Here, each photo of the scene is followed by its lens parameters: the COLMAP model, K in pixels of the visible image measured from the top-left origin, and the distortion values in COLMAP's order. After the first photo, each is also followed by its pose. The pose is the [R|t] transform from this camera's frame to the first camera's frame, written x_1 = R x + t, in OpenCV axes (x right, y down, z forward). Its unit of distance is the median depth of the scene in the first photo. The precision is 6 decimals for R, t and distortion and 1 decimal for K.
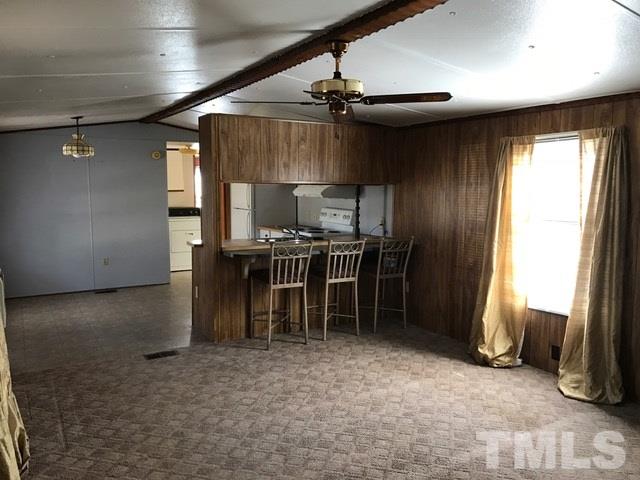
lens RADIAL K [[543.6, 0, 318.0], [0, 543.6, 242.7], [0, 0, 1]] dist [0.003323, 0.016380]
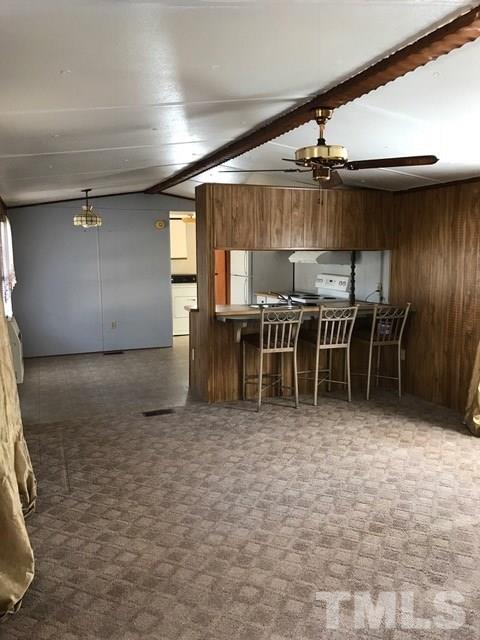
lens RADIAL K [[543.6, 0, 240.9], [0, 543.6, 318.4], [0, 0, 1]] dist [0.003323, 0.016380]
pose [[0.987827, 0.010972, -0.155166, 0.031998], [-0.008579, 0.999834, 0.016085, 0.003457], [0.155317, -0.014558, 0.987757, -0.018333]]
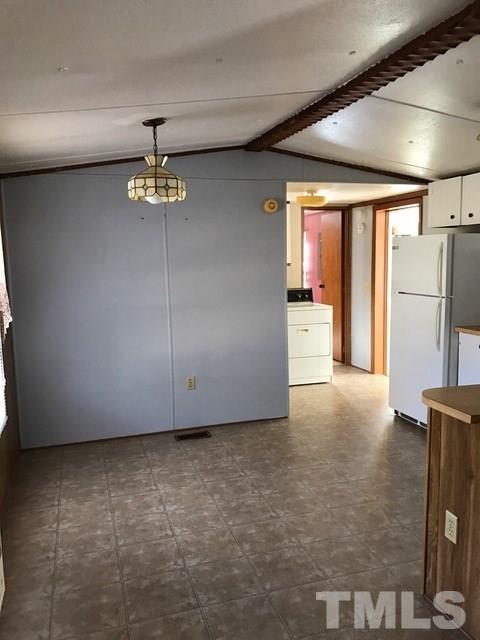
lens RADIAL K [[543.6, 0, 238.0], [0, 543.6, 320.7], [0, 0, 1]] dist [0.003323, 0.016380]
pose [[0.975000, 0.001764, -0.222196, -0.297662], [0.001326, 0.999904, 0.013757, -0.064287], [0.222199, -0.013708, 0.974905, 0.614198]]
